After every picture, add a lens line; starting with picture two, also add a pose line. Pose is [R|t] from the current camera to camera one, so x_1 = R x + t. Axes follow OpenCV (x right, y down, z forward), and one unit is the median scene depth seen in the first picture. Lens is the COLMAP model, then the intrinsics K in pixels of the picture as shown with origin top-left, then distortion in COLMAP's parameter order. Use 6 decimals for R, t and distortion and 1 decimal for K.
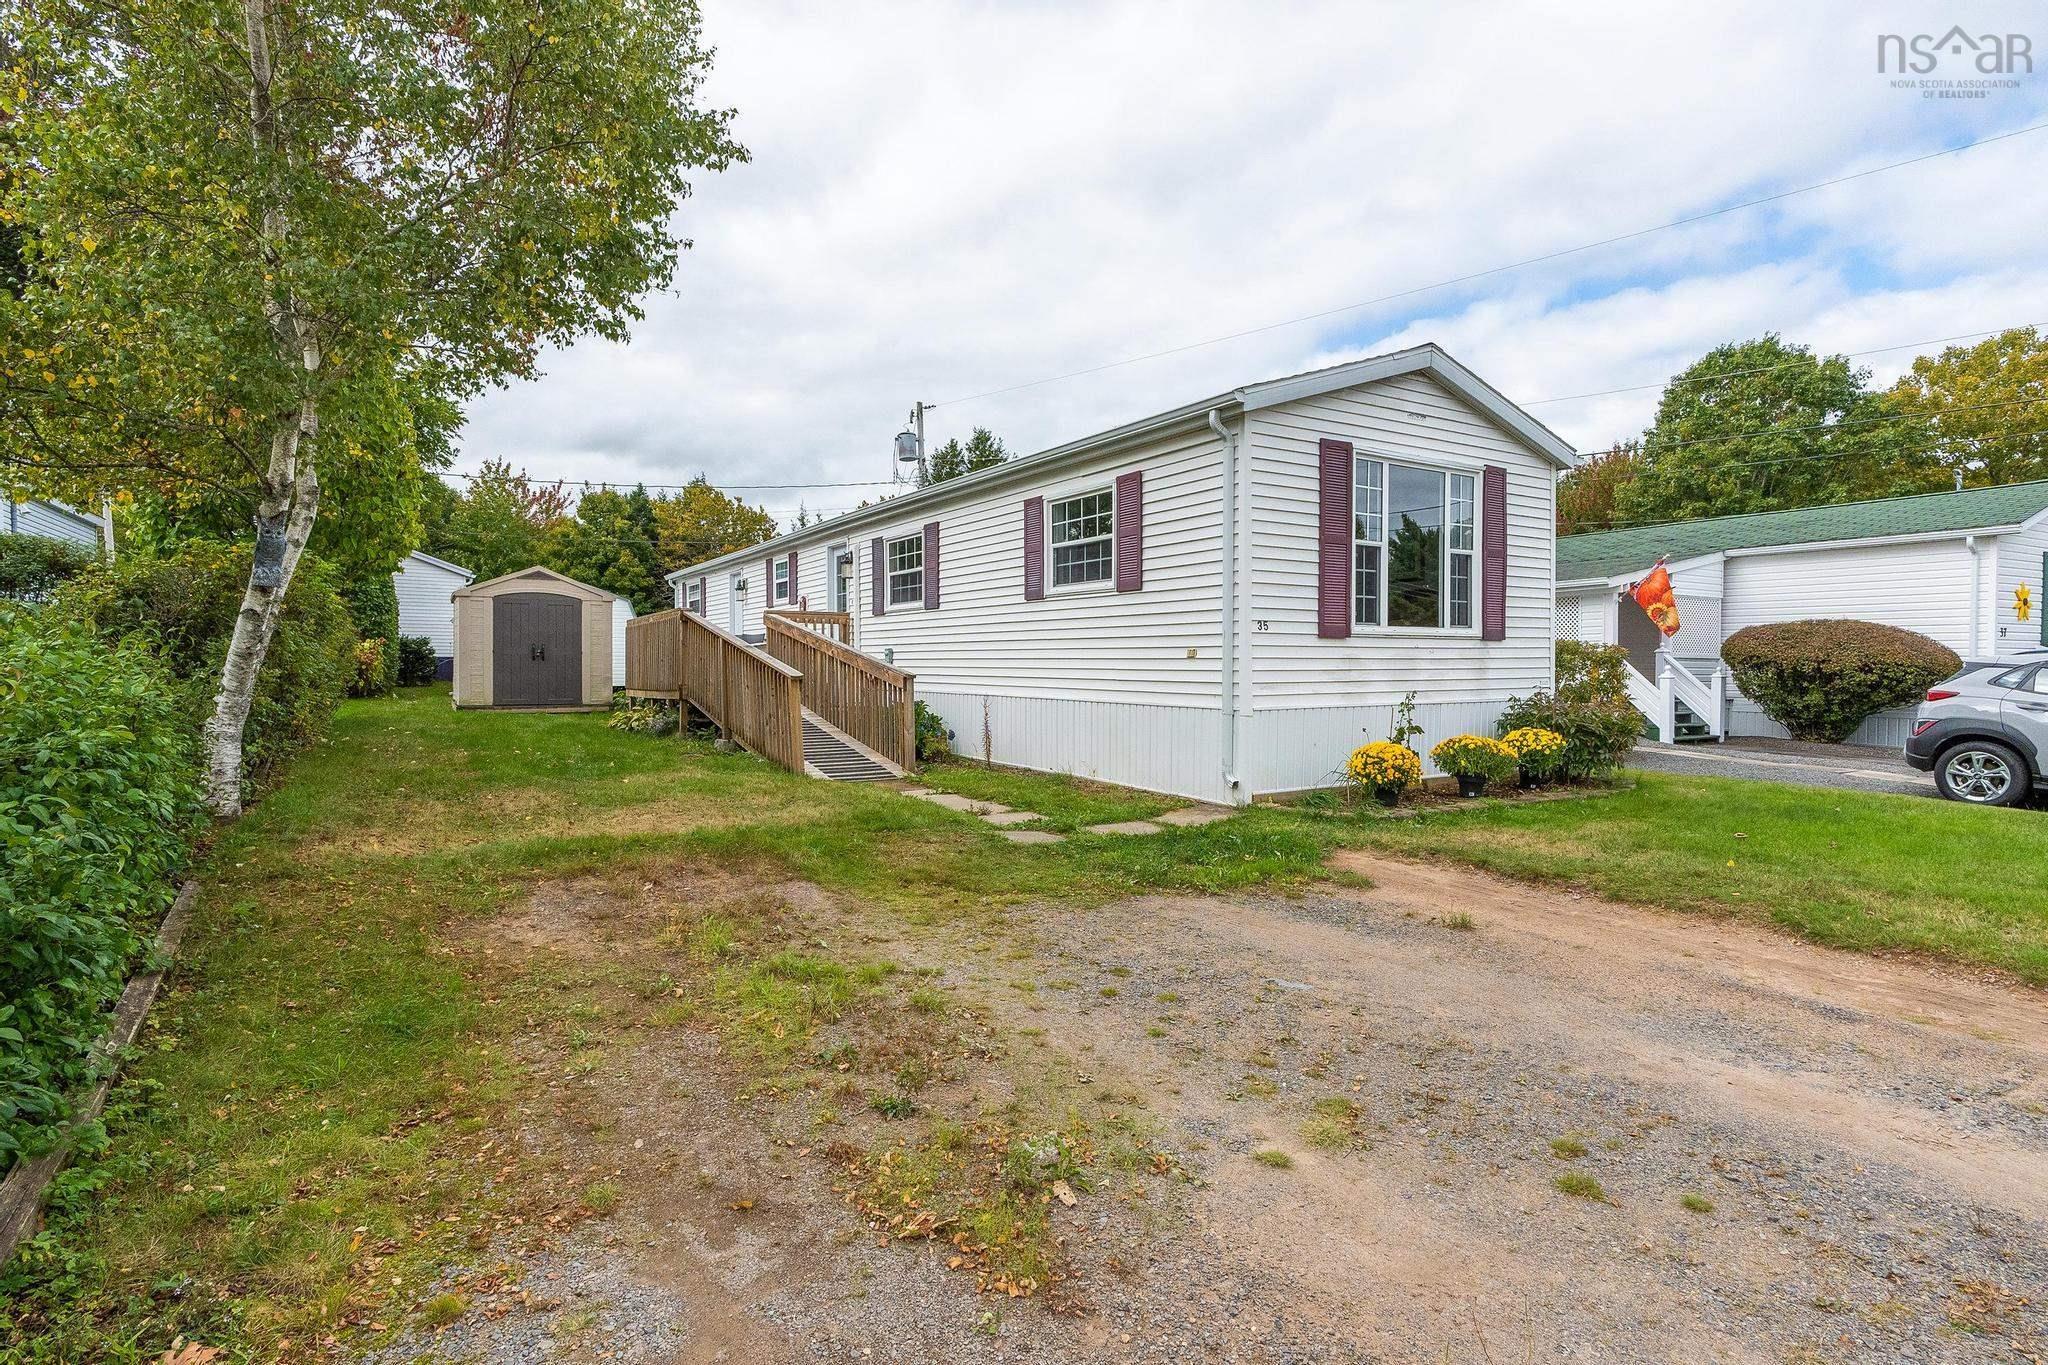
lens RADIAL K [[1027.4, 0, 1030.1], [0, 1027.4, 683.8], [0, 0, 1]] dist [-0.008297, 0.005913]
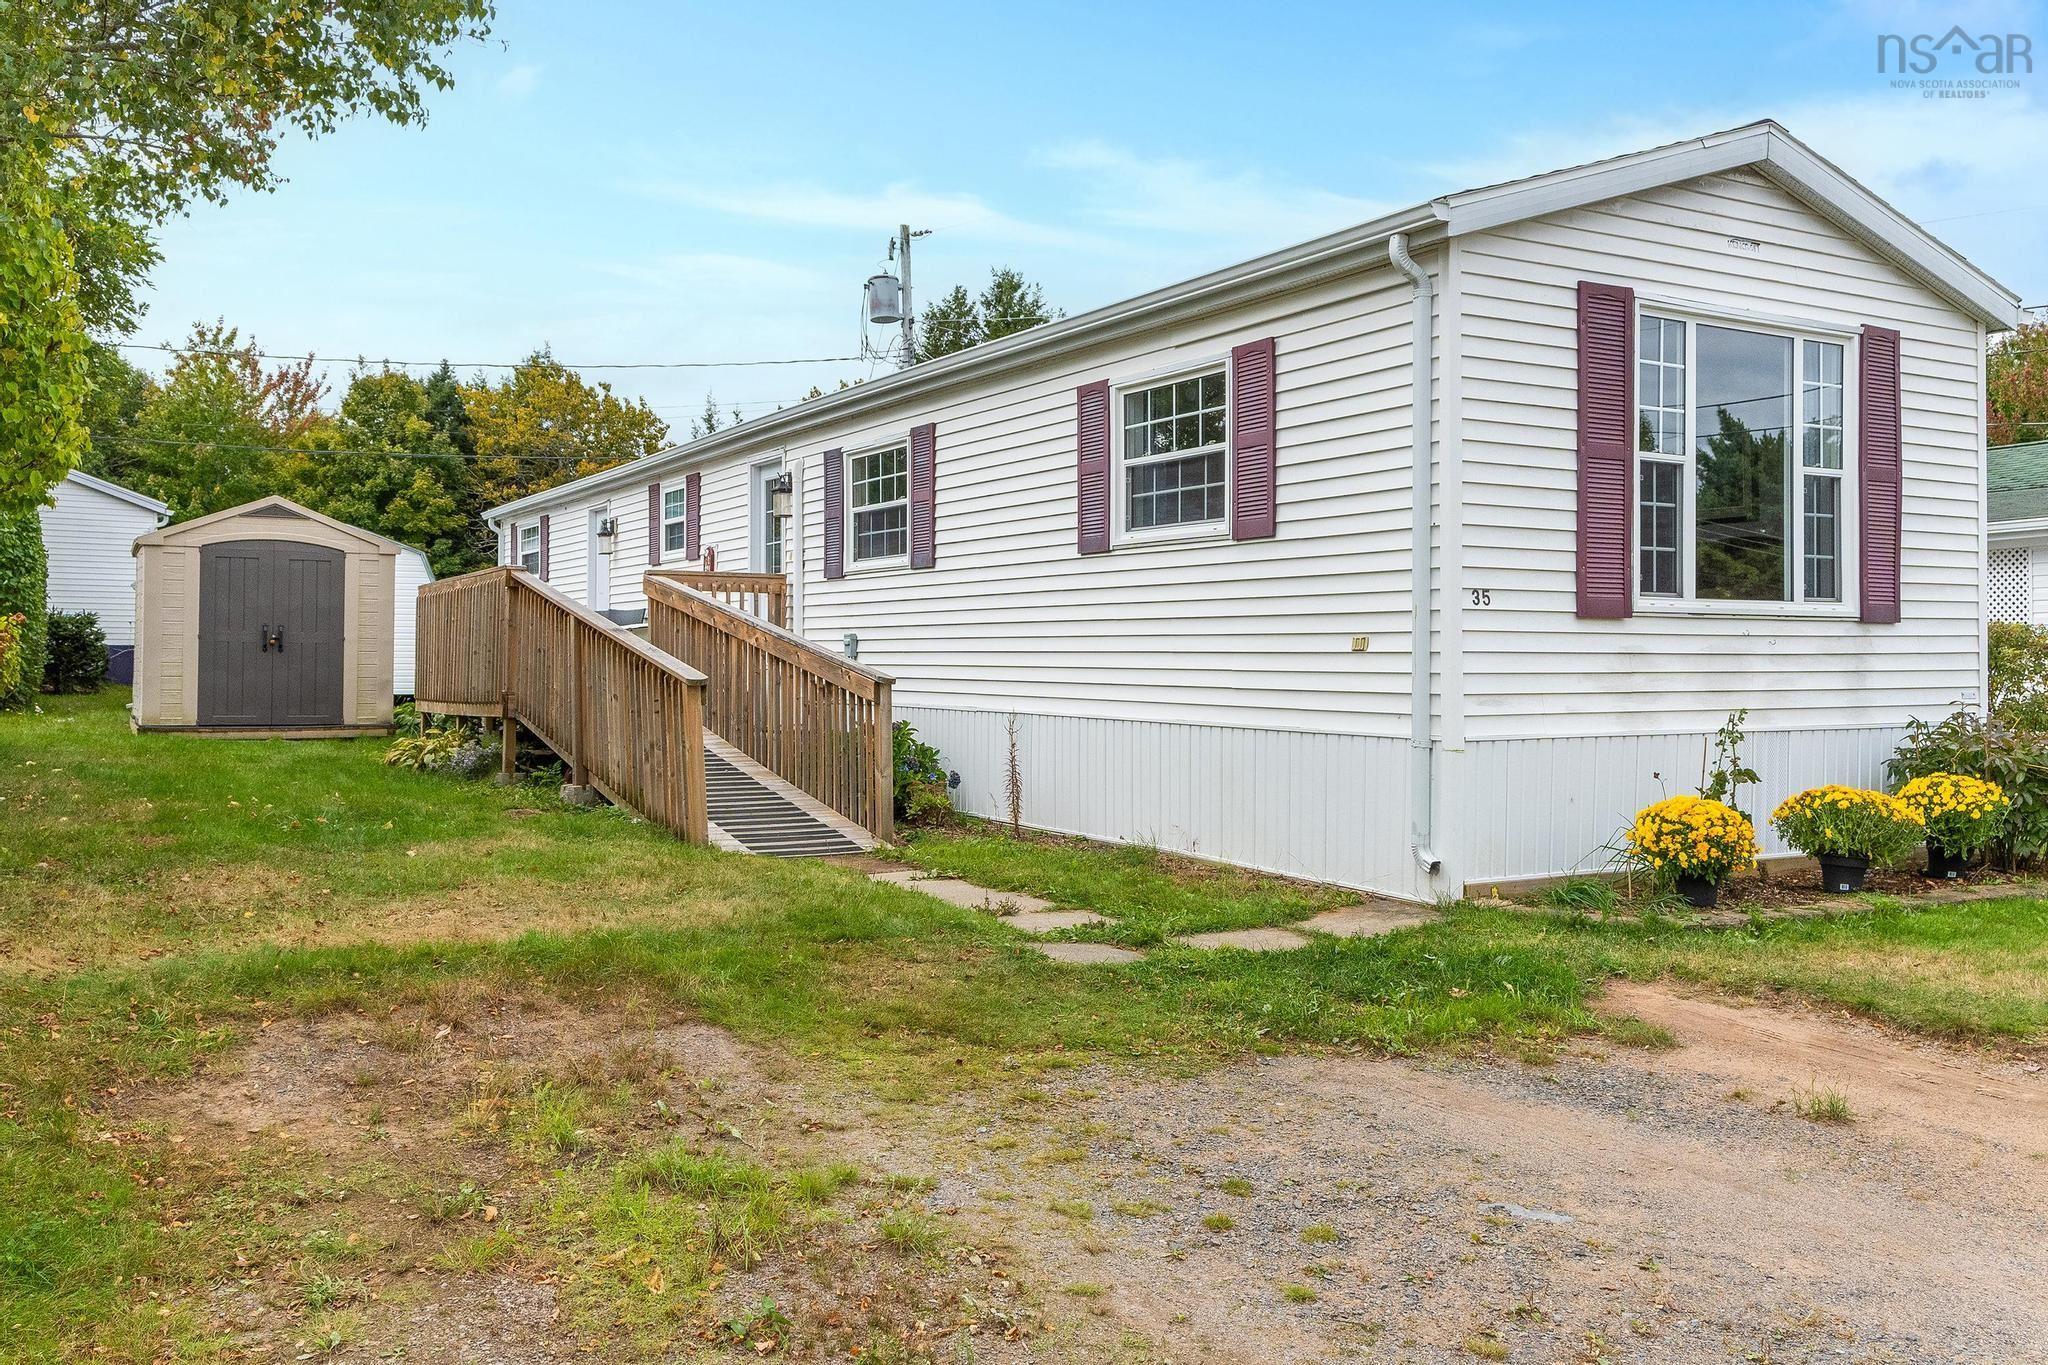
lens RADIAL K [[1719.9, 0, 1029.4], [0, 1719.9, 648.3], [0, 0, 1]] dist [0.009998, -0.019327]
pose [[0.999424, 0.003280, -0.033774, 0.000550], [-0.004172, 0.999643, -0.026386, -0.000162], [0.033675, 0.026512, 0.999081, 0.003498]]
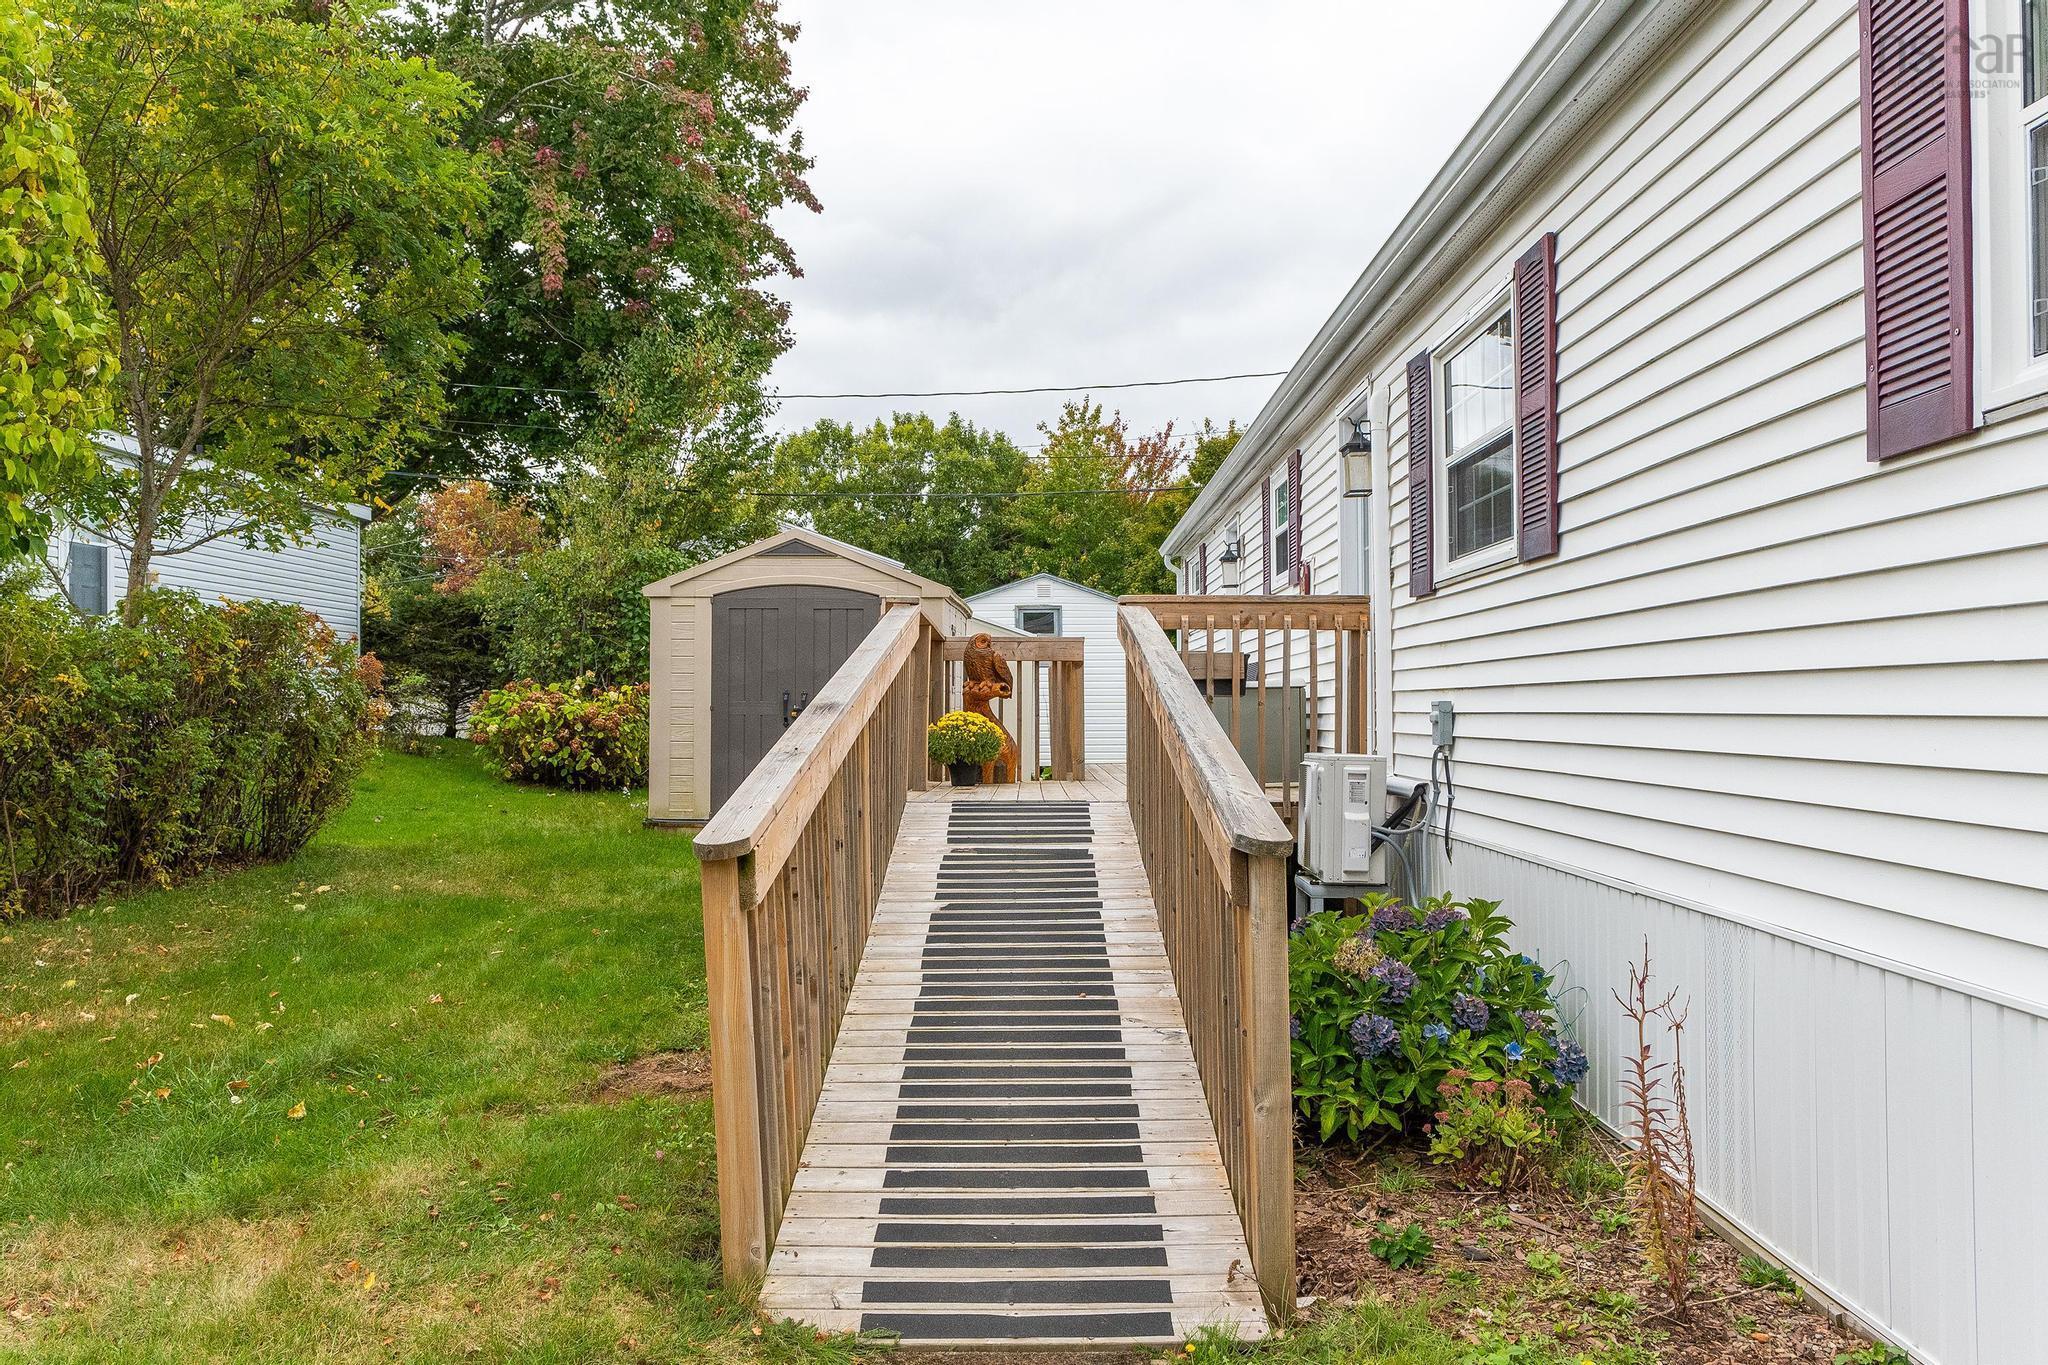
lens RADIAL K [[1645.8, 0, 1023.1], [0, 1645.8, 681.4], [0, 0, 1]] dist [-0.004463, 0.019643]
pose [[0.845443, -0.013299, -0.533900, 0.028462], [-0.006404, 0.999366, -0.035034, -0.032081], [0.534028, 0.033038, 0.844821, 0.734881]]
